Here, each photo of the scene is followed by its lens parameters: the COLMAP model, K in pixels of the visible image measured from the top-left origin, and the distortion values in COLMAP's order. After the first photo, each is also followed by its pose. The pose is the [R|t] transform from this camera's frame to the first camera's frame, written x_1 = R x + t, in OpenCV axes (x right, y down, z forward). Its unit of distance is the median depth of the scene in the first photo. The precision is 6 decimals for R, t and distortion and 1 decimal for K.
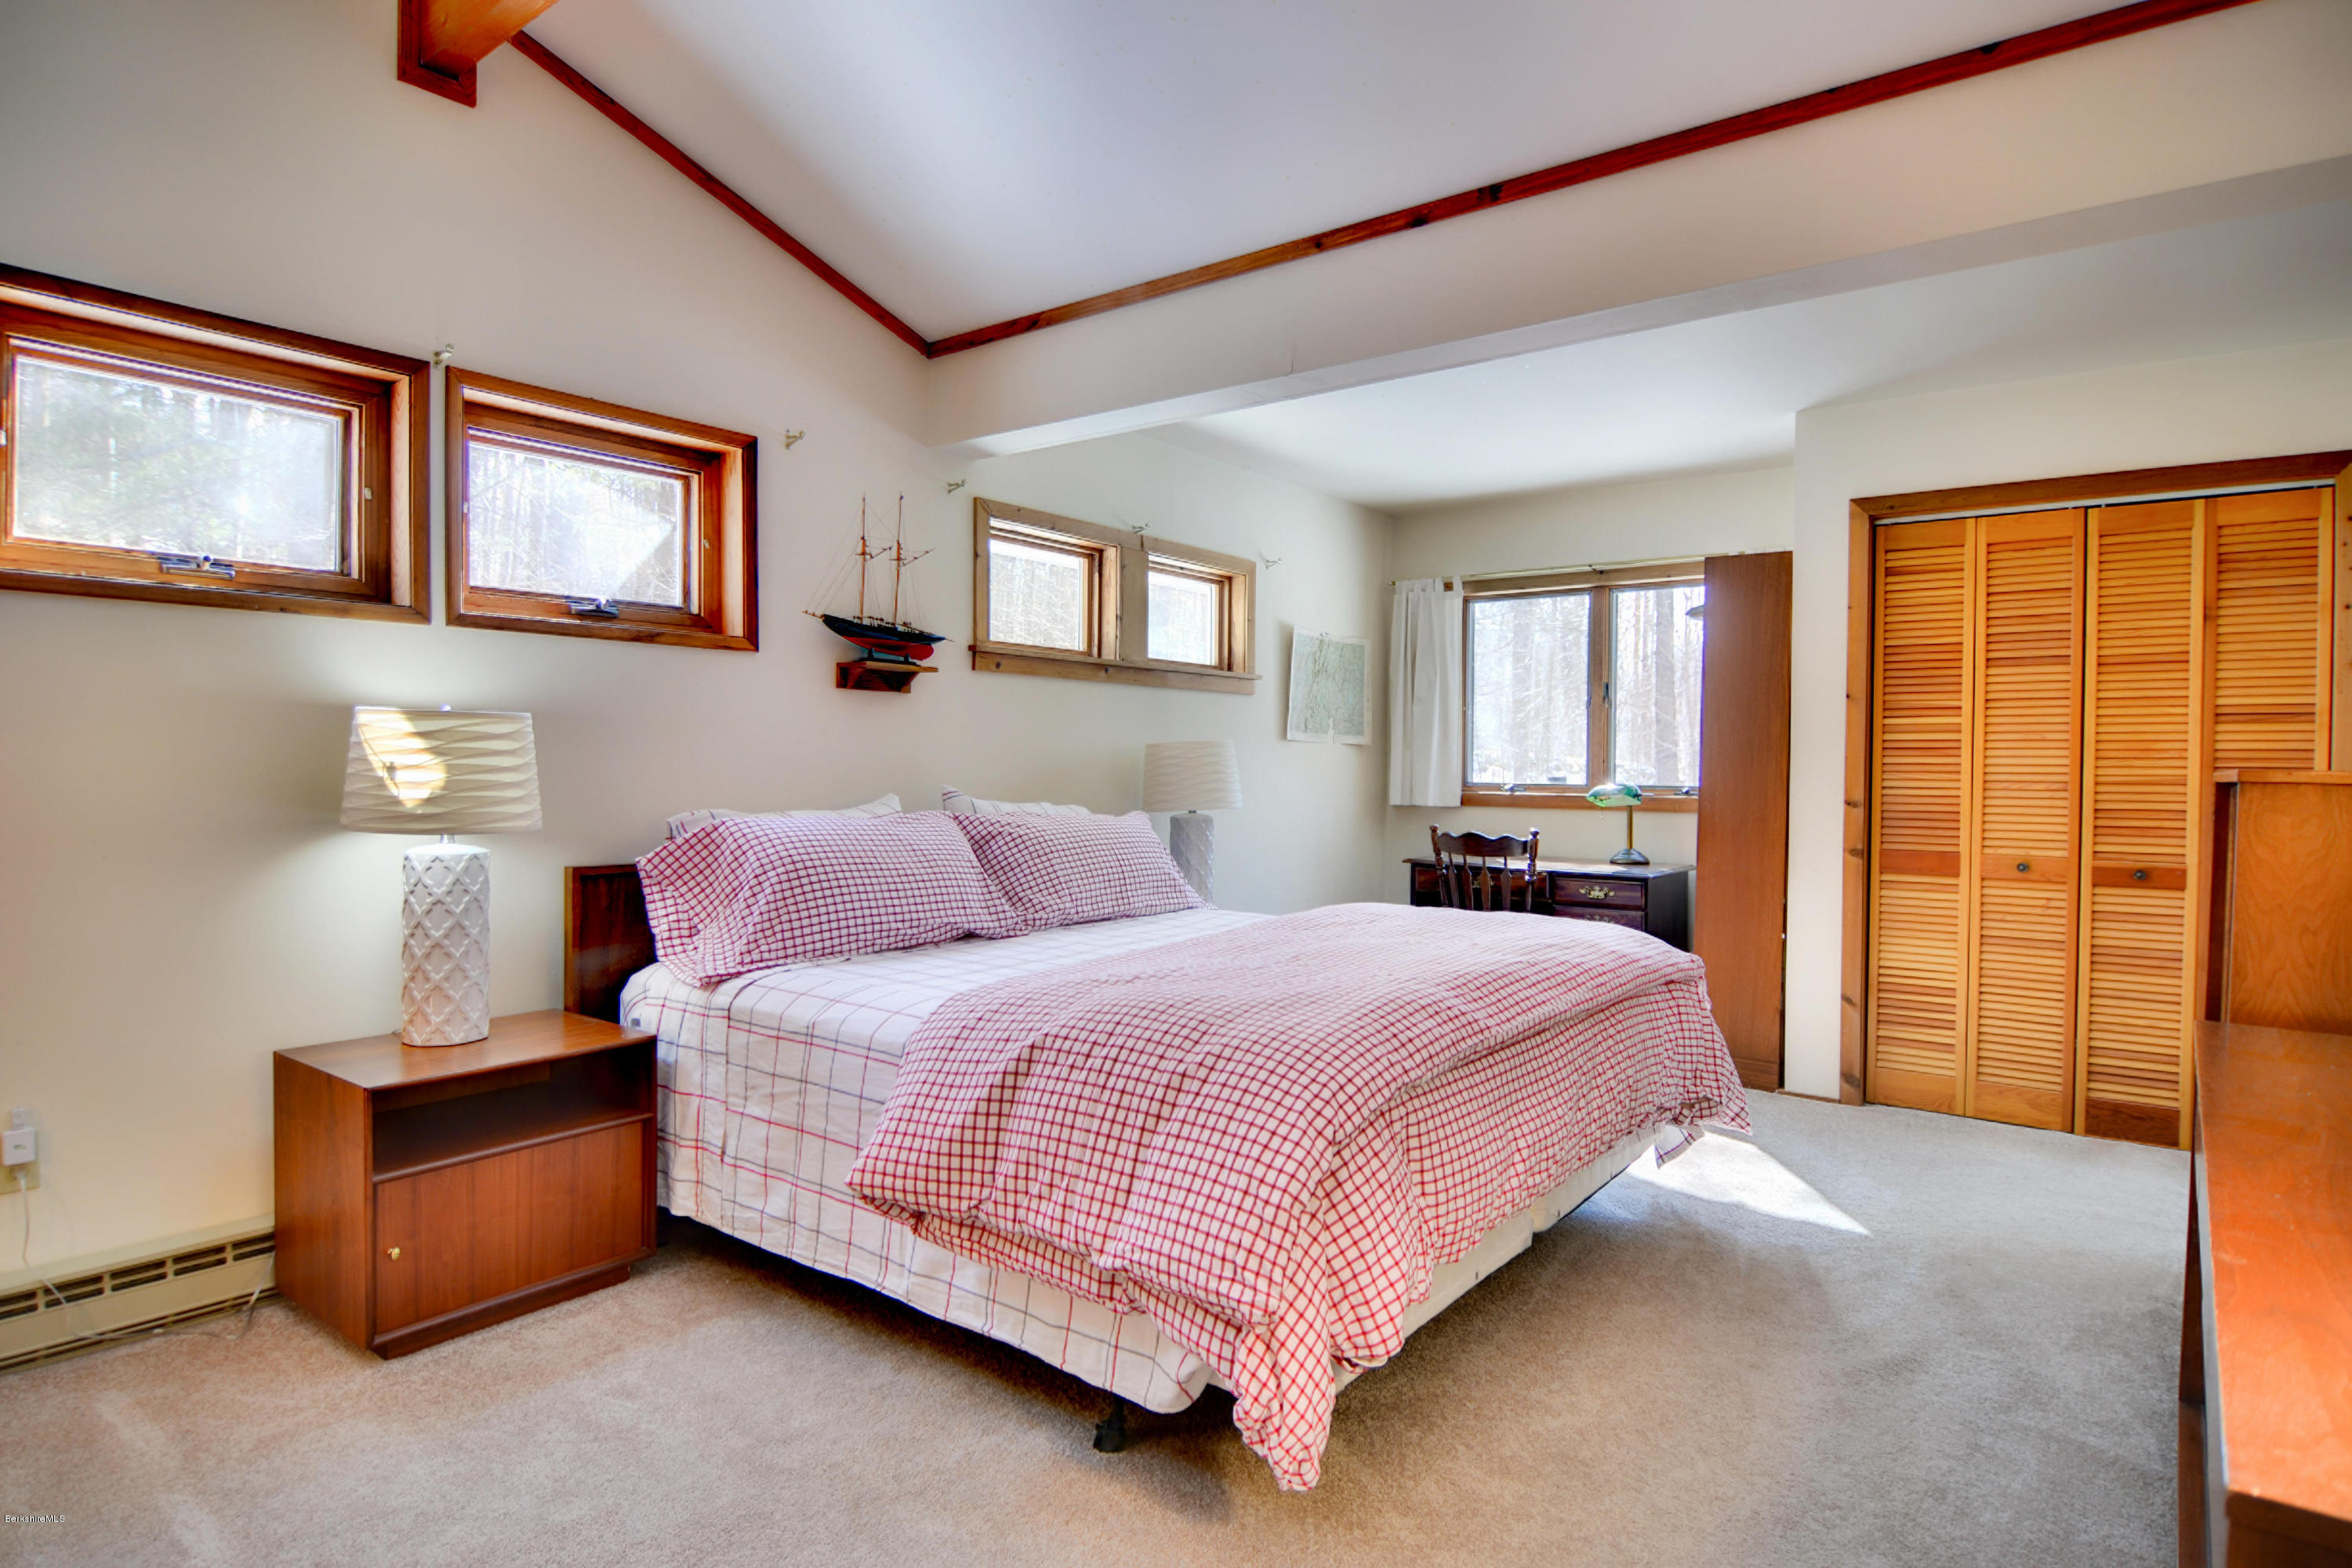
lens RADIAL K [[1278.1, 0, 1176.0], [0, 1278.1, 784.0], [0, 0, 1]] dist [-0.009735, -0.010572]
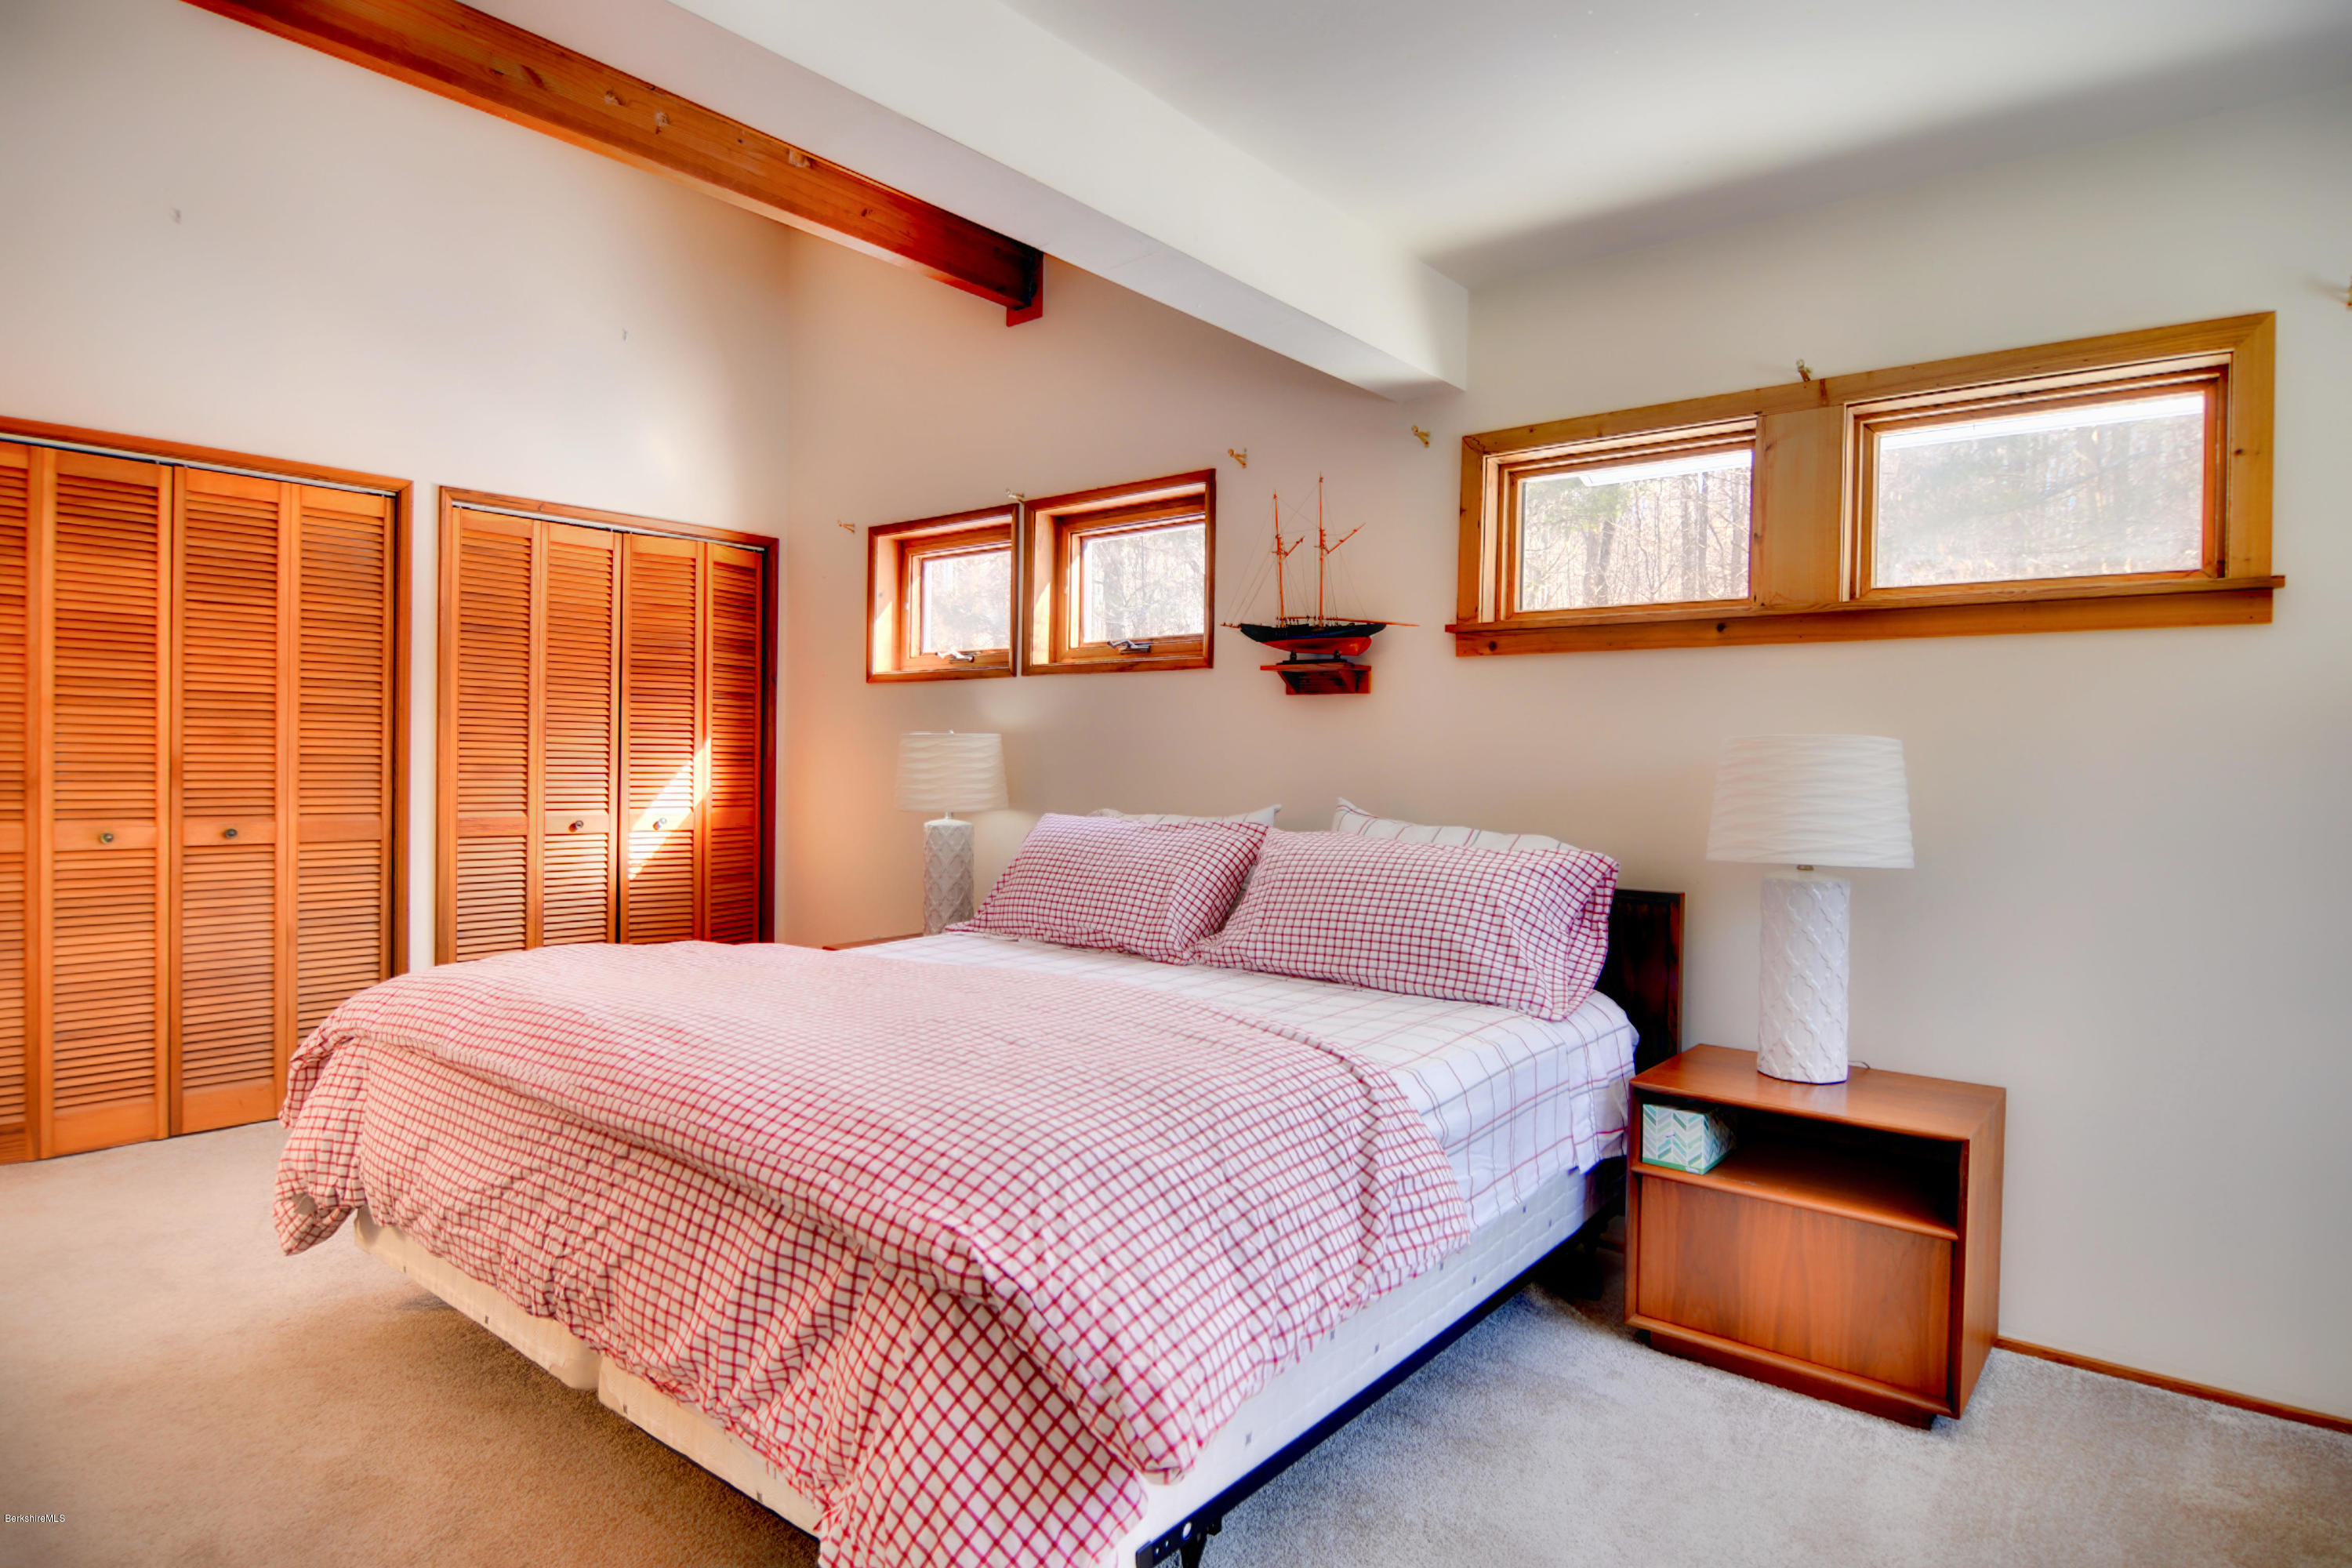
lens RADIAL K [[1278.1, 0, 1176.0], [0, 1278.1, 784.0], [0, 0, 1]] dist [-0.009735, -0.010572]
pose [[-0.013909, 0.005091, -0.999890, 0.317046], [-0.033431, 0.999426, 0.005554, -0.004816], [0.999344, 0.033505, -0.013730, 0.424150]]
